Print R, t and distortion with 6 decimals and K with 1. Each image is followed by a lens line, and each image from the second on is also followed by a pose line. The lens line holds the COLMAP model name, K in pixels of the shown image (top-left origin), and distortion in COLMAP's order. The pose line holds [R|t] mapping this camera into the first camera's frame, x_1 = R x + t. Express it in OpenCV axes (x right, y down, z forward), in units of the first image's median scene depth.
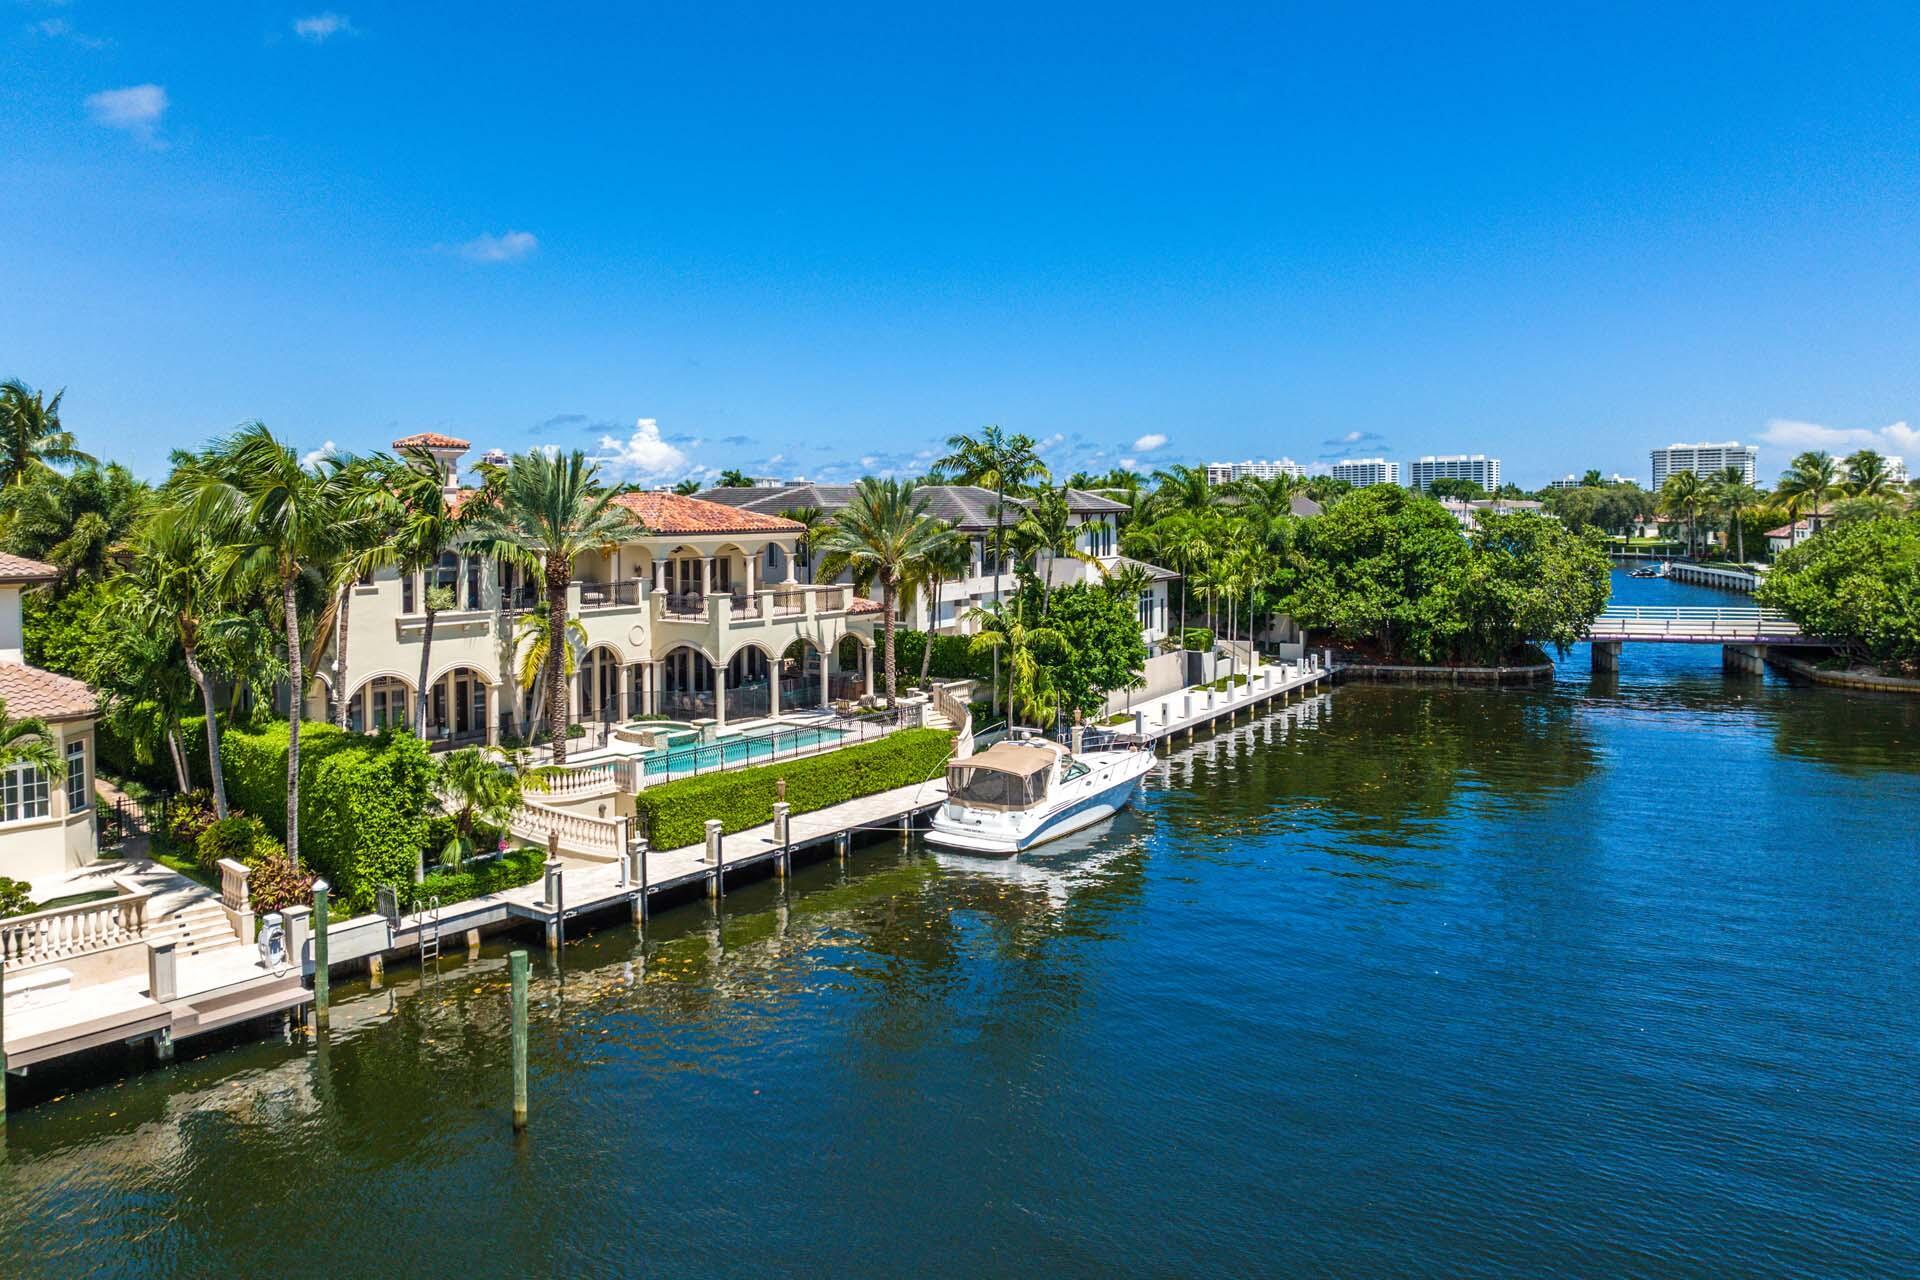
lens RADIAL K [[1420.8, 0, 895.7], [0, 1420.8, 638.1], [0, 0, 1]] dist [0.049599, -0.001417]
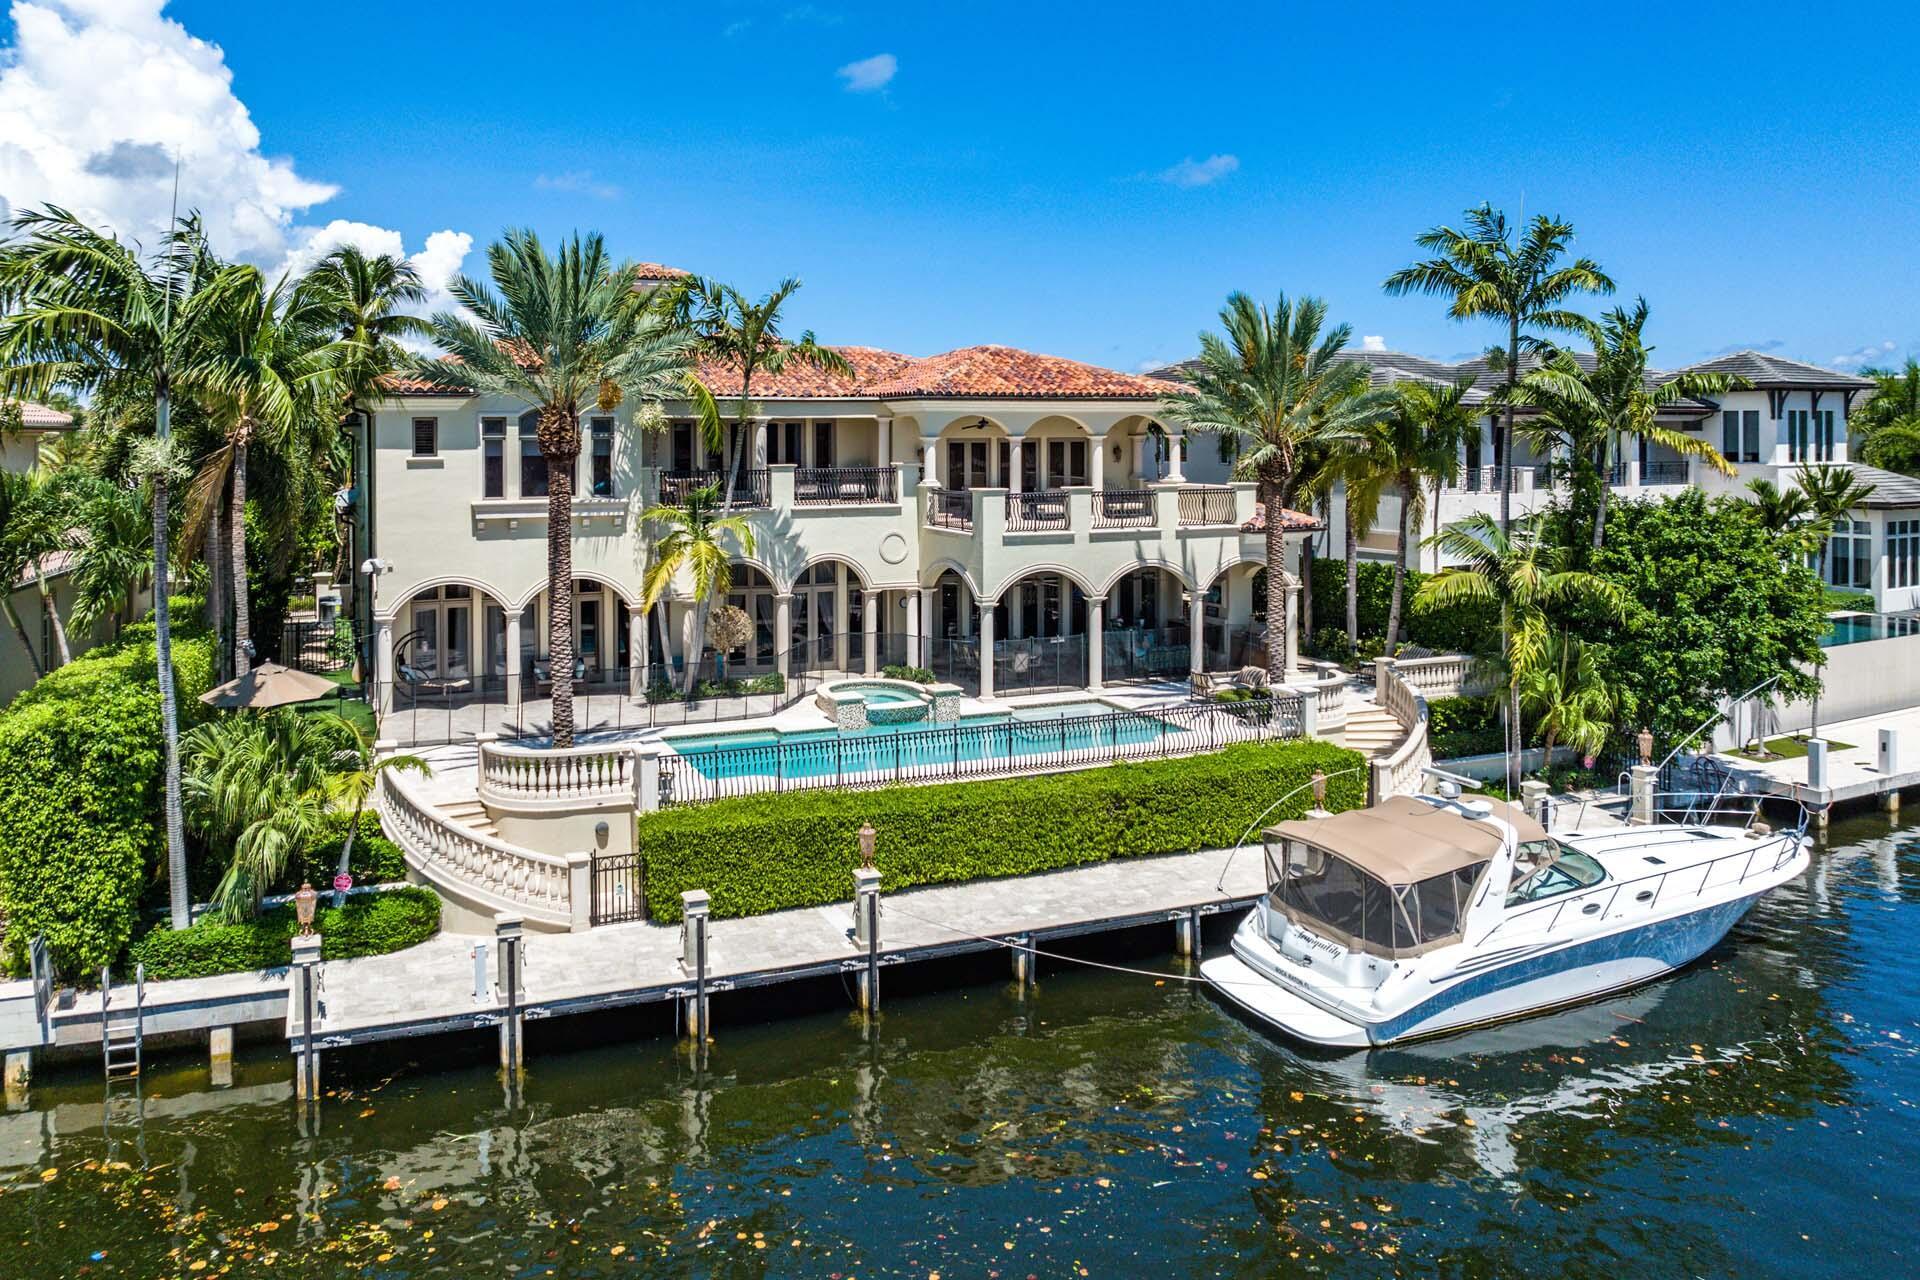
lens RADIAL K [[1391.0, 0, 844.1], [0, 1391.0, 498.3], [0, 0, 1]] dist [-0.020751, -0.000075]
pose [[0.858892, 0.028883, -0.511342, 0.133912], [-0.051321, 0.998237, -0.029819, -0.004653], [0.509579, 0.051854, 0.858860, 0.424508]]
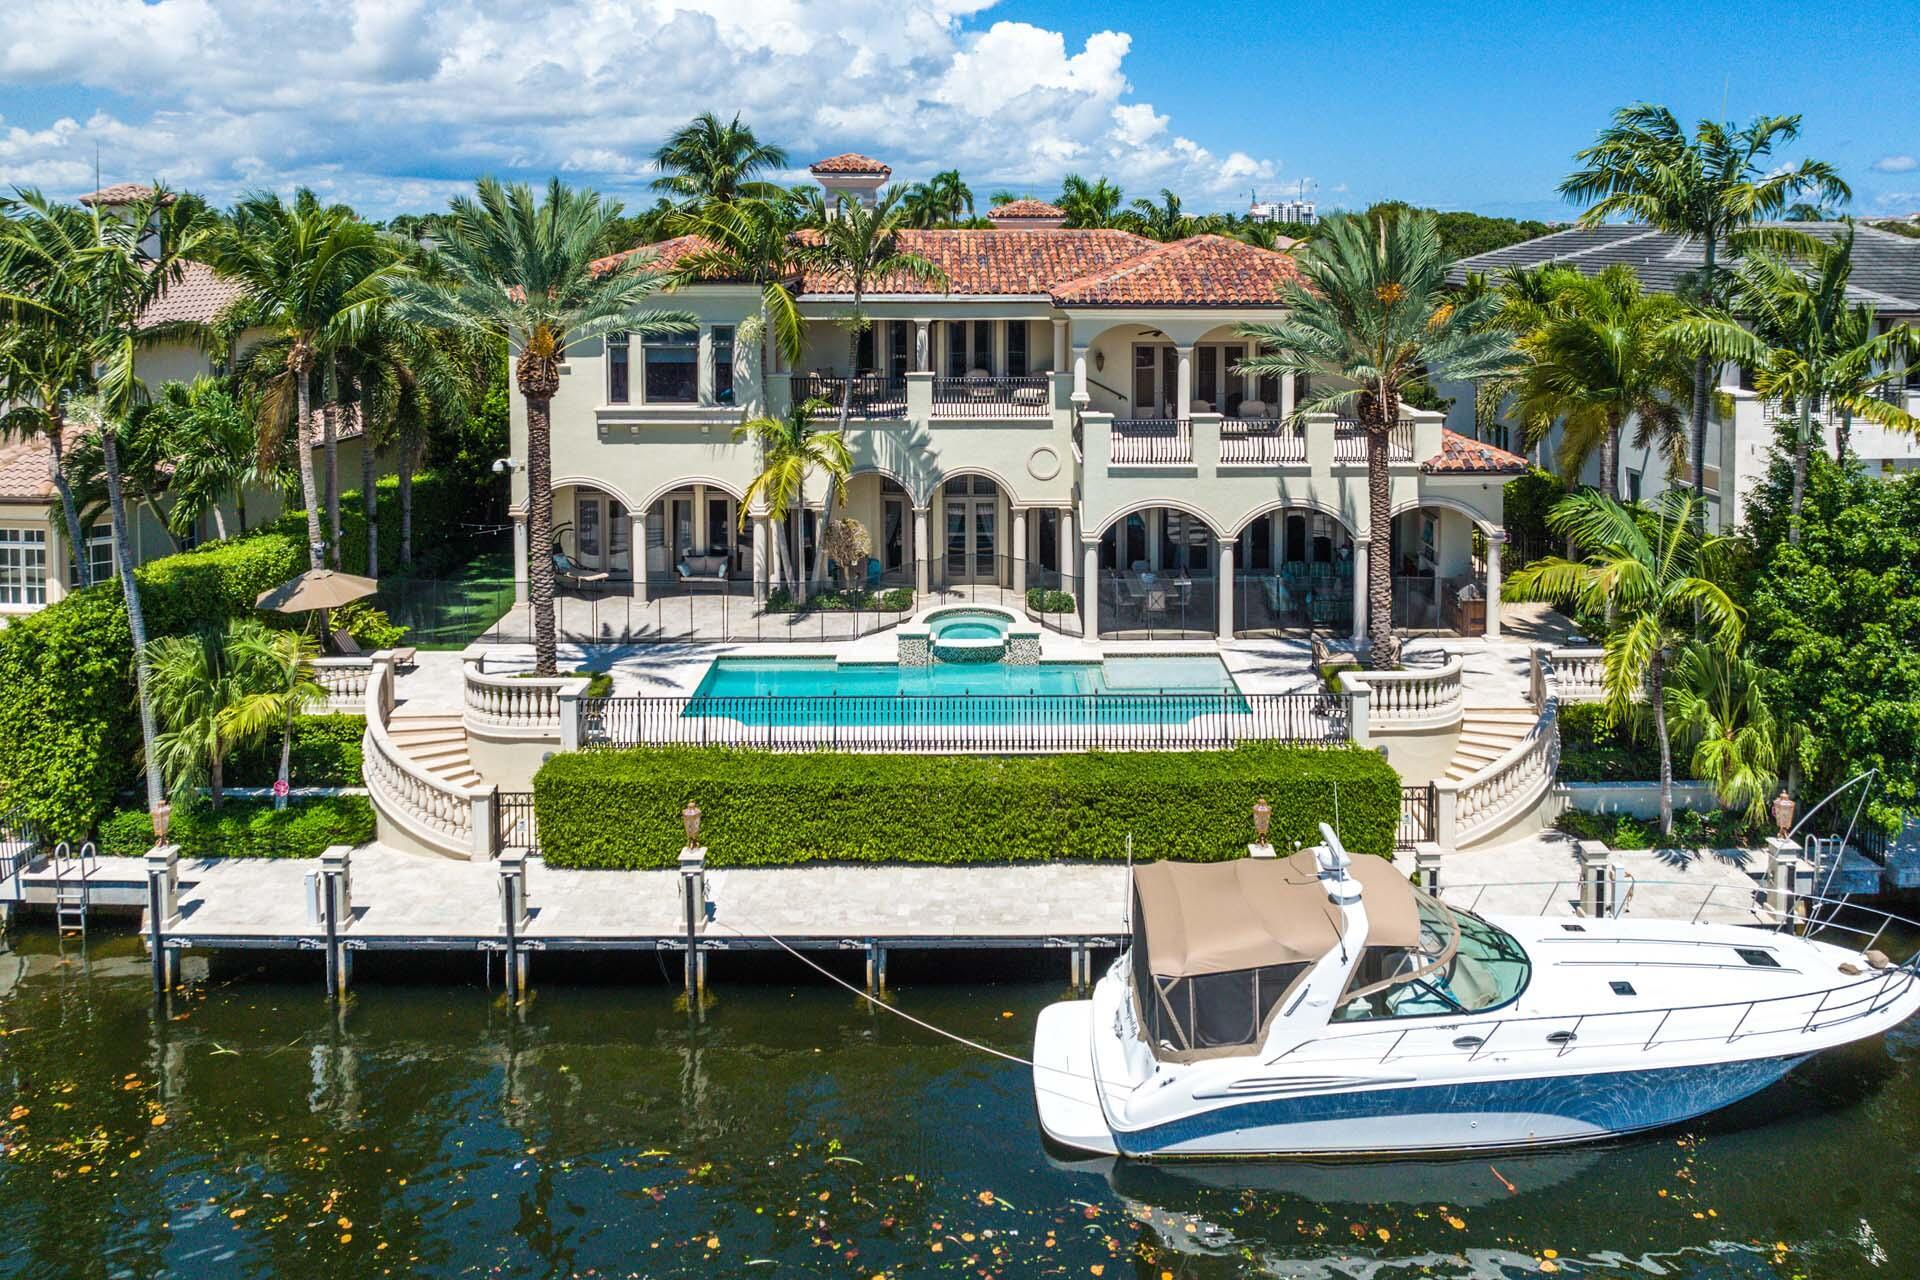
lens RADIAL K [[1442.3, 0, 996.8], [0, 1442.3, 336.3], [0, 0, 1]] dist [-0.007952, -0.004868]
pose [[0.622822, 0.066846, -0.779502, 0.299706], [-0.078794, 0.996637, 0.022510, -0.070855], [0.778385, 0.047400, 0.625995, 0.583715]]
